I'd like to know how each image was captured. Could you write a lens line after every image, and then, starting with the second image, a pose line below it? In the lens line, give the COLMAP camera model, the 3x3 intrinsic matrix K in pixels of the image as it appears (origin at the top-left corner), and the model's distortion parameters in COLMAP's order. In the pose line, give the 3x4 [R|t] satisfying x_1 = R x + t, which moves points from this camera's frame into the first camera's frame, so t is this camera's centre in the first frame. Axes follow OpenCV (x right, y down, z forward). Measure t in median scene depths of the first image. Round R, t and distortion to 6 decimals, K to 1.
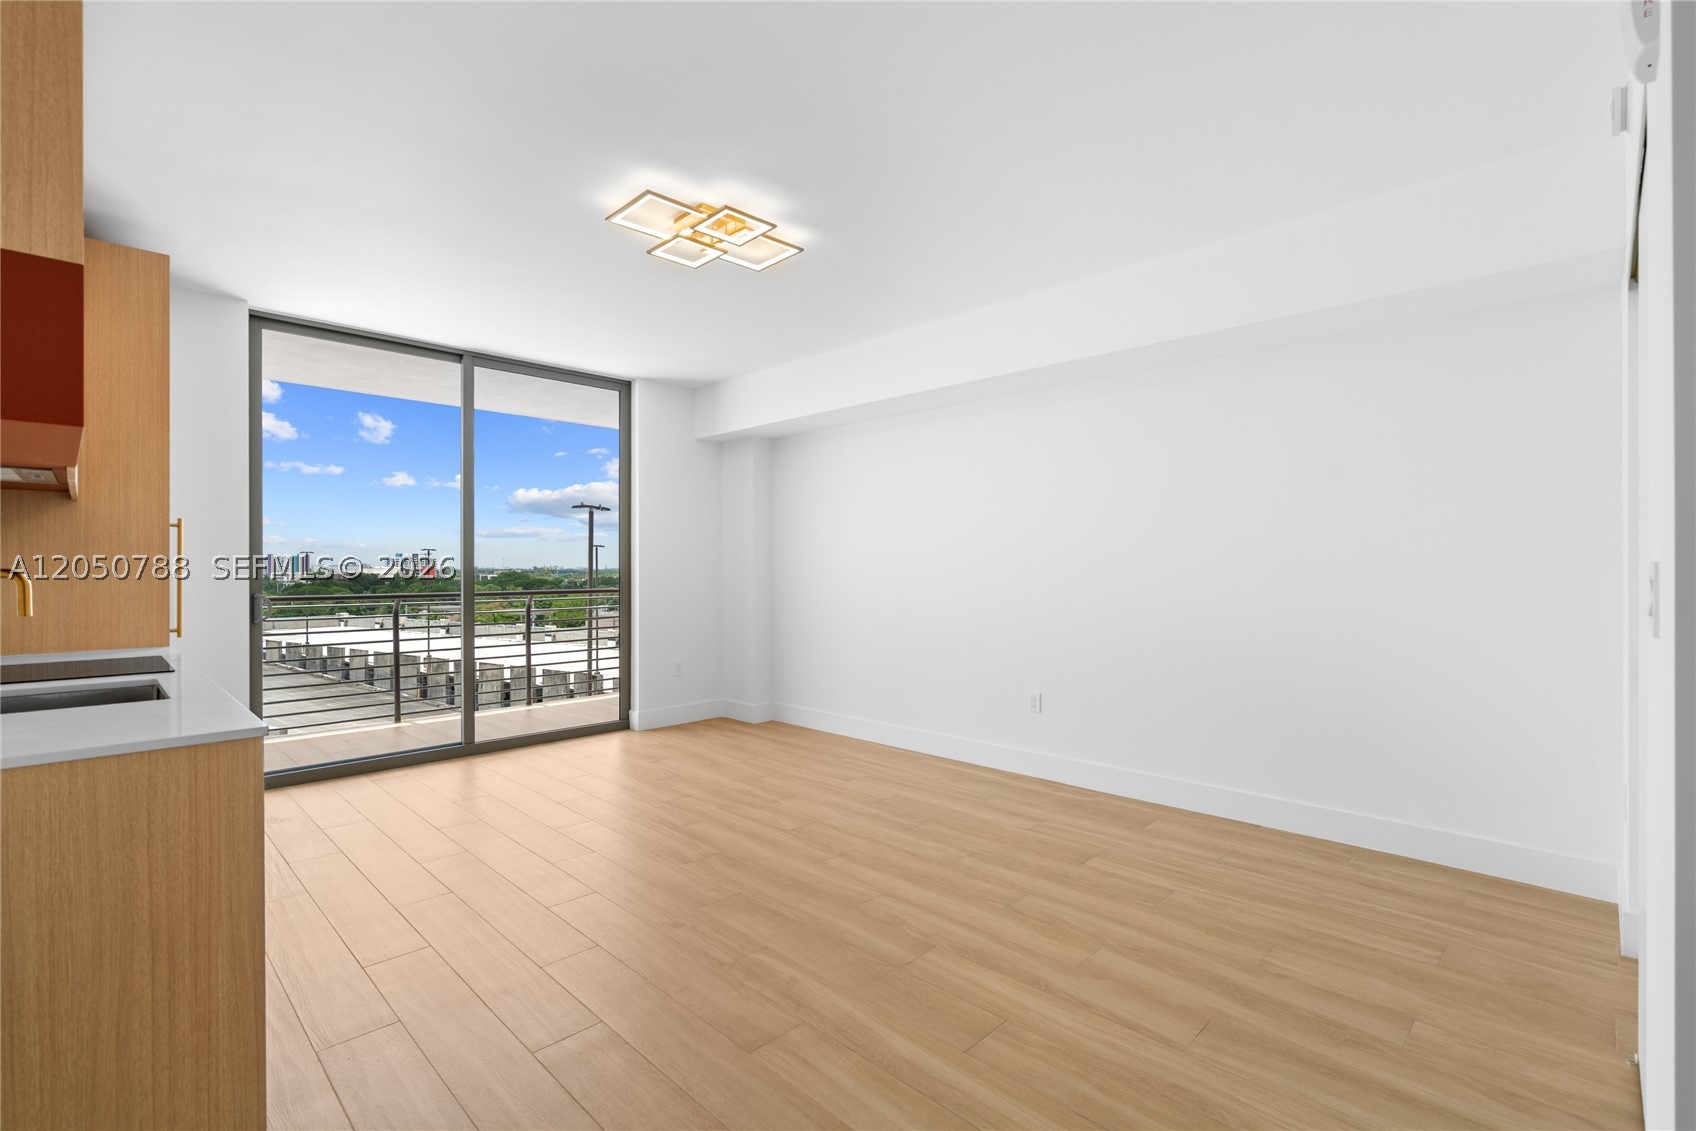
lens RADIAL K [[773.0, 0, 848.2], [0, 773.0, 562.5], [0, 0, 1]] dist [-0.009057, 0.003456]
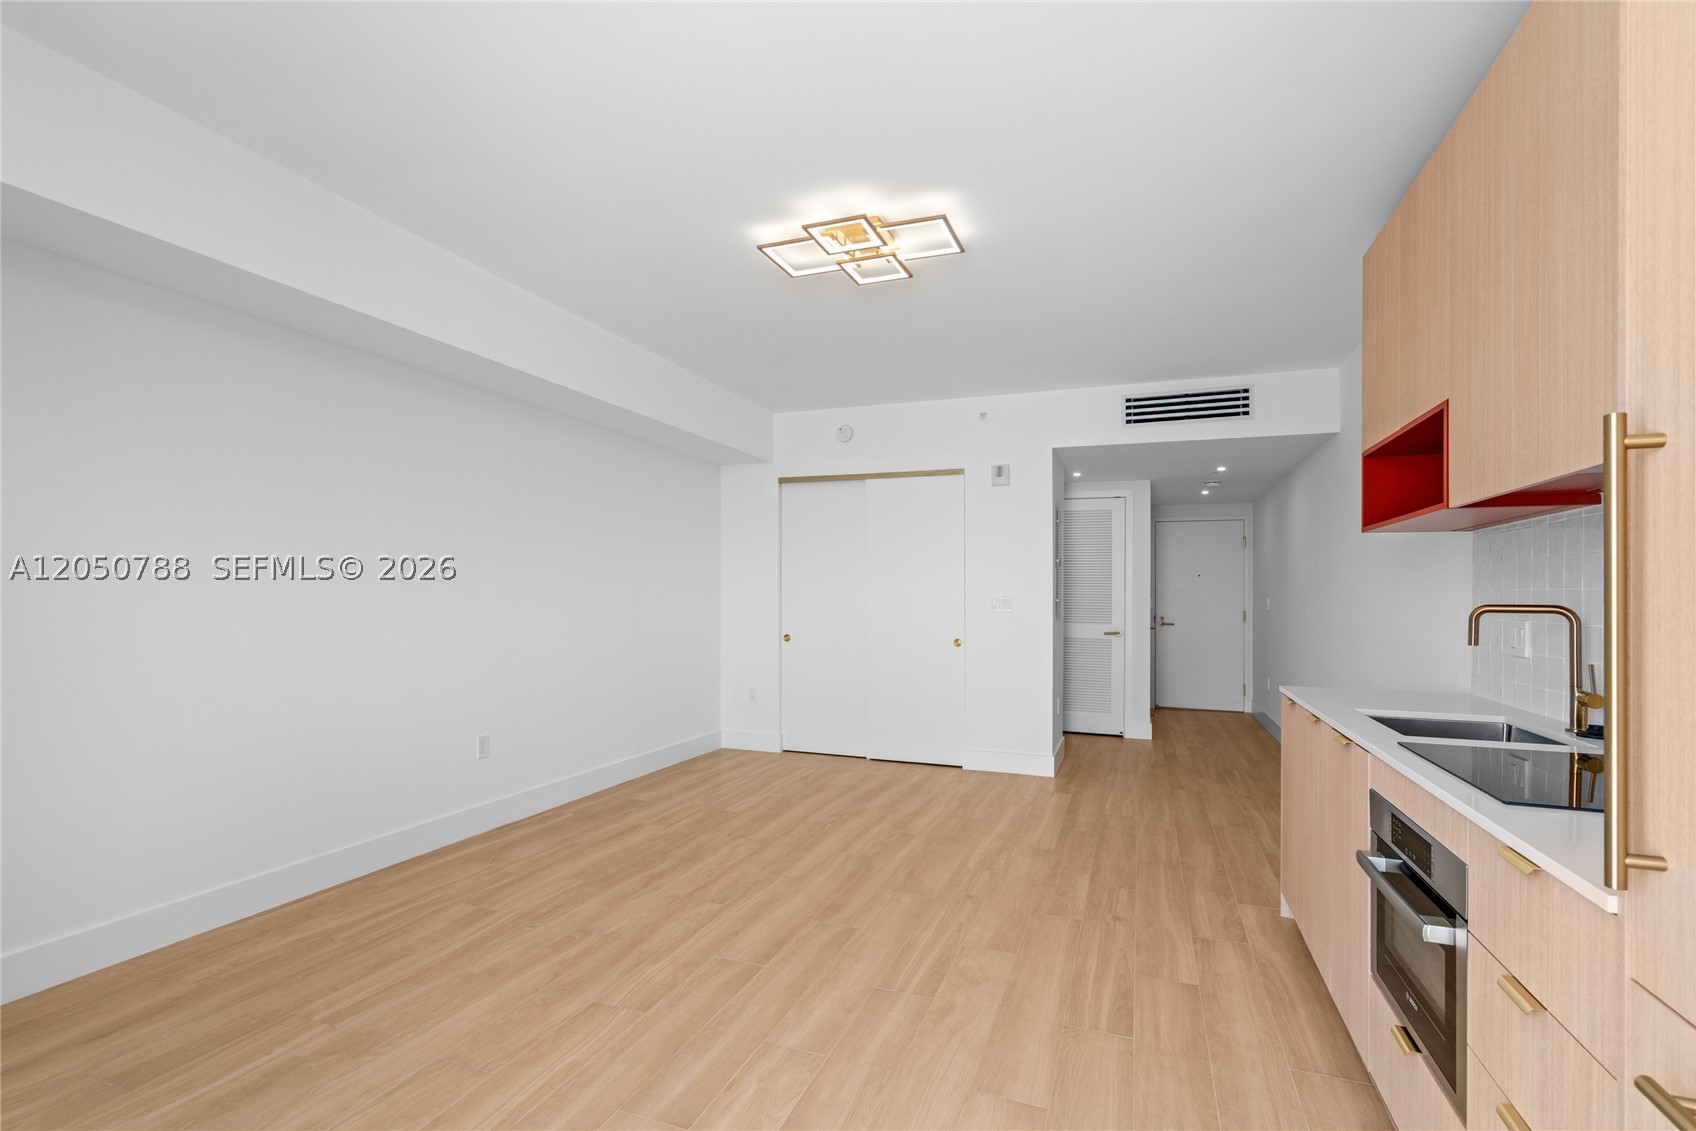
lens RADIAL K [[773.0, 0, 852.1], [0, 773.0, 569.0], [0, 0, 1]] dist [-0.009057, 0.003456]
pose [[-0.413972, 0.027378, 0.909878, -0.977414], [-0.015387, 0.999194, -0.037066, 0.005433], [-0.910160, -0.029344, -0.413217, 1.307720]]
